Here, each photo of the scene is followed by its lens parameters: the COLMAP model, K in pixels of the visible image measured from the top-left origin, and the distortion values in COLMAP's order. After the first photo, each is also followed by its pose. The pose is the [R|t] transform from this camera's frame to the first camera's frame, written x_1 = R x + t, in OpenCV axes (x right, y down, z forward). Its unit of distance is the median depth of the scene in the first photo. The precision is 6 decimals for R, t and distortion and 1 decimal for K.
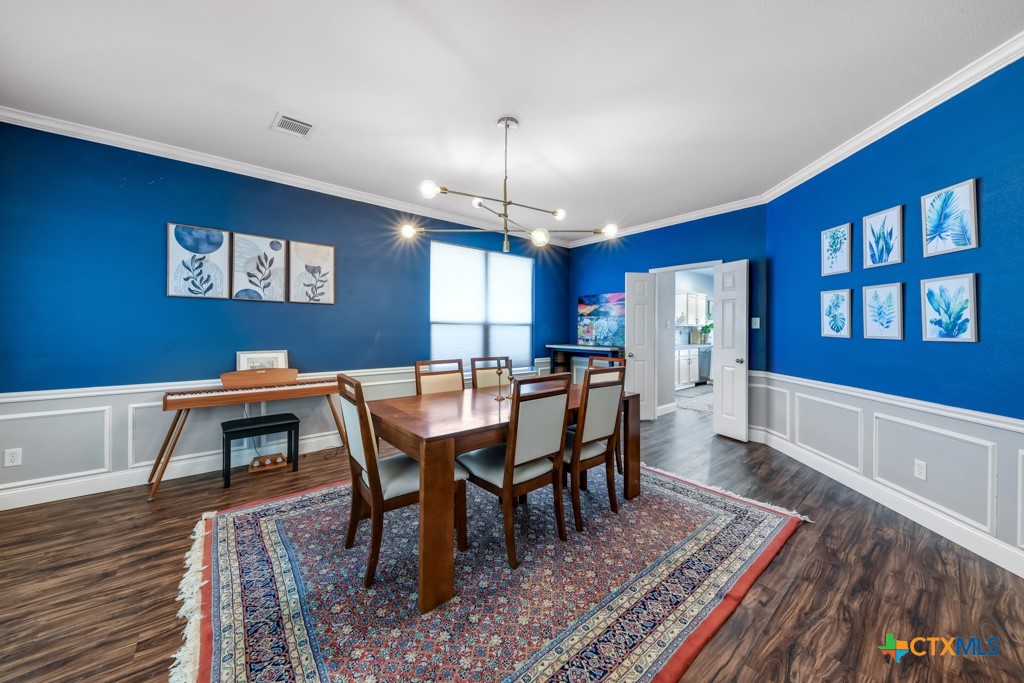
lens RADIAL K [[354.2, 0, 507.6], [0, 354.2, 326.9], [0, 0, 1]] dist [0.004068, -0.002611]
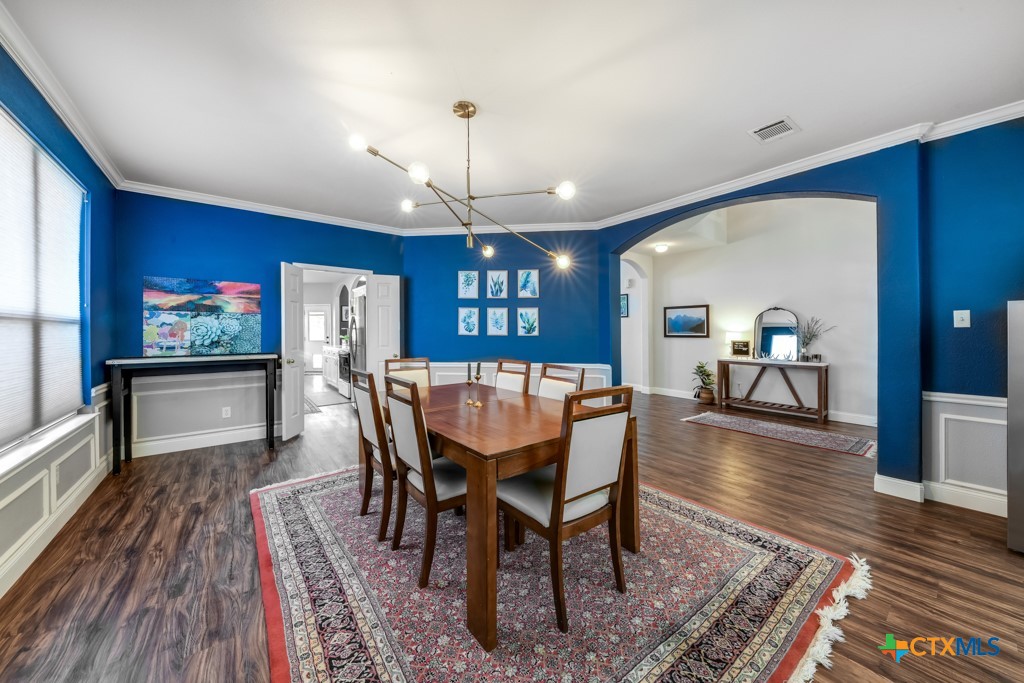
lens RADIAL K [[354.2, 0, 517.1], [0, 354.2, 327.2], [0, 0, 1]] dist [0.004068, -0.002611]
pose [[0.038646, 0.008859, 0.999214, -0.877841], [-0.005347, 0.999948, -0.008659, 0.005213], [-0.999239, -0.005008, 0.038692, 0.791110]]
